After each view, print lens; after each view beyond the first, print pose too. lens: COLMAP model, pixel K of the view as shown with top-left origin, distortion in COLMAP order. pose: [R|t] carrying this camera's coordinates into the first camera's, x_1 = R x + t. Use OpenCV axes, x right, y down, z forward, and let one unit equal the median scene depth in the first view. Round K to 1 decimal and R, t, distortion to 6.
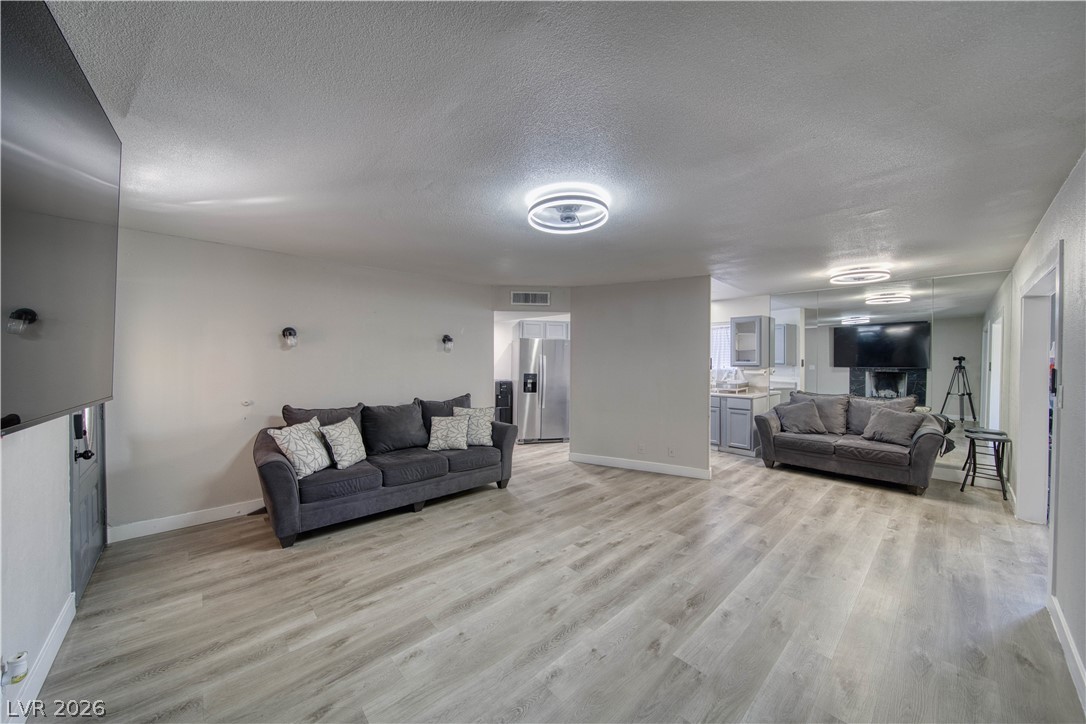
lens RADIAL K [[379.8, 0, 542.8], [0, 379.8, 360.1], [0, 0, 1]] dist [-0.002300, -0.000911]
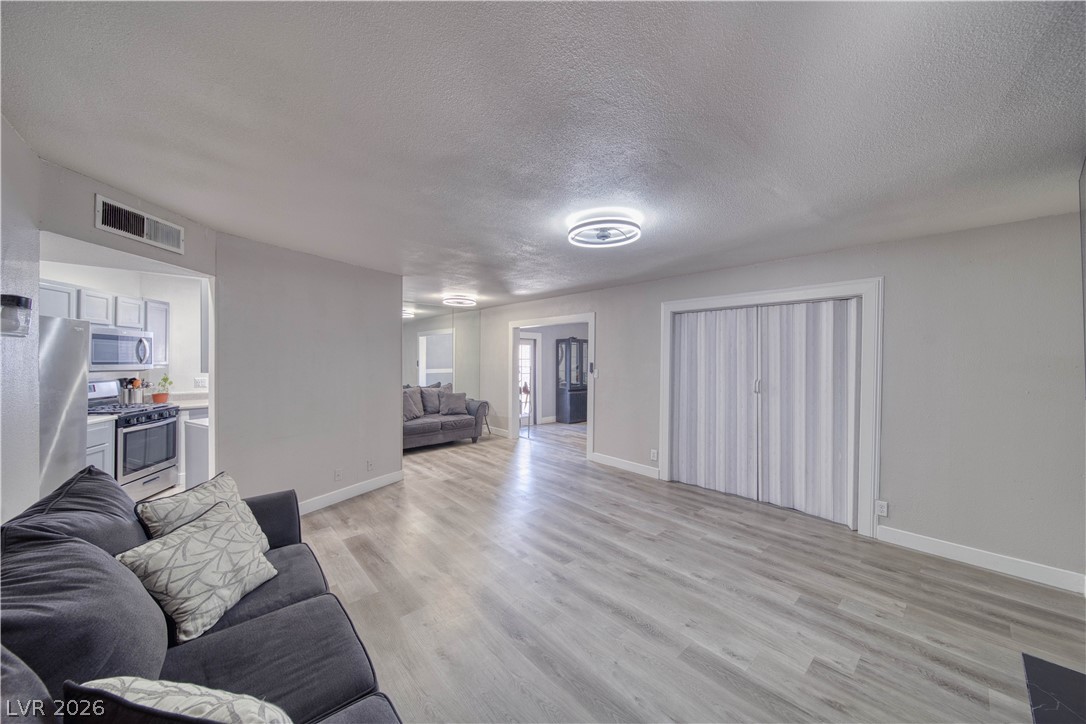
lens RADIAL K [[379.8, 0, 543.2], [0, 379.8, 358.9], [0, 0, 1]] dist [-0.002300, -0.000911]
pose [[0.013767, -0.007718, 0.999875, -0.868085], [0.003794, 0.999963, 0.007666, -0.016336], [-0.999898, 0.003688, 0.013796, 0.950157]]
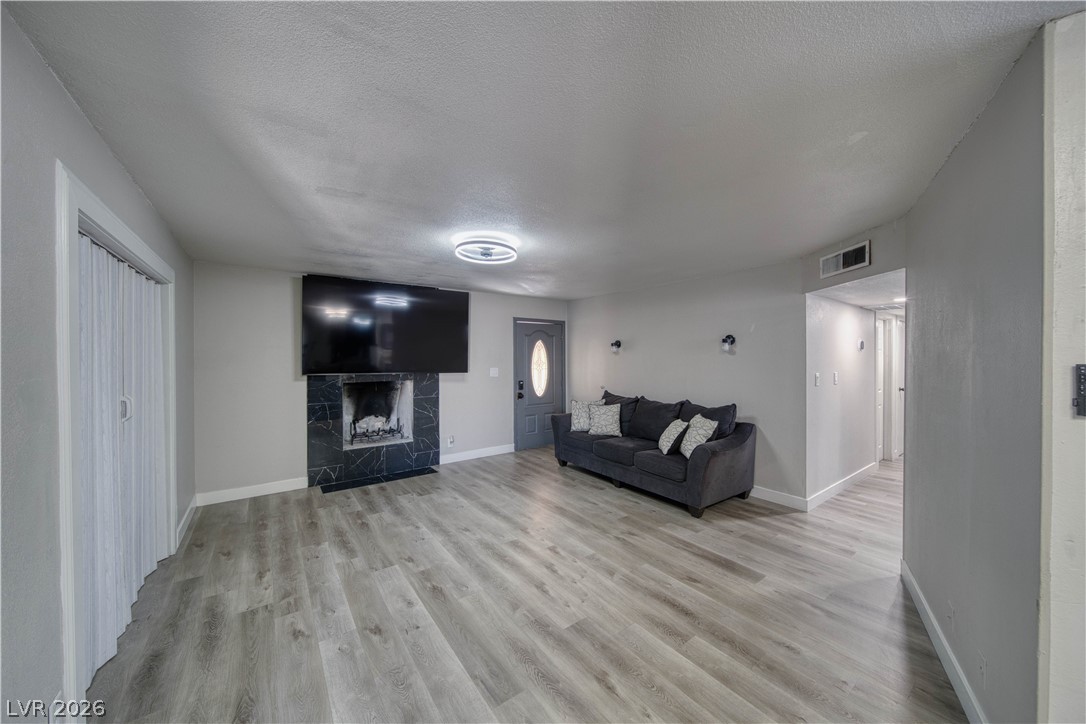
lens RADIAL K [[379.8, 0, 541.8], [0, 379.8, 360.6], [0, 0, 1]] dist [-0.002300, -0.000911]
pose [[-0.114906, 0.001963, -0.993374, 1.105762], [-0.010348, 0.999941, 0.003173, -0.008355], [0.993322, 0.010644, -0.114879, 1.098505]]
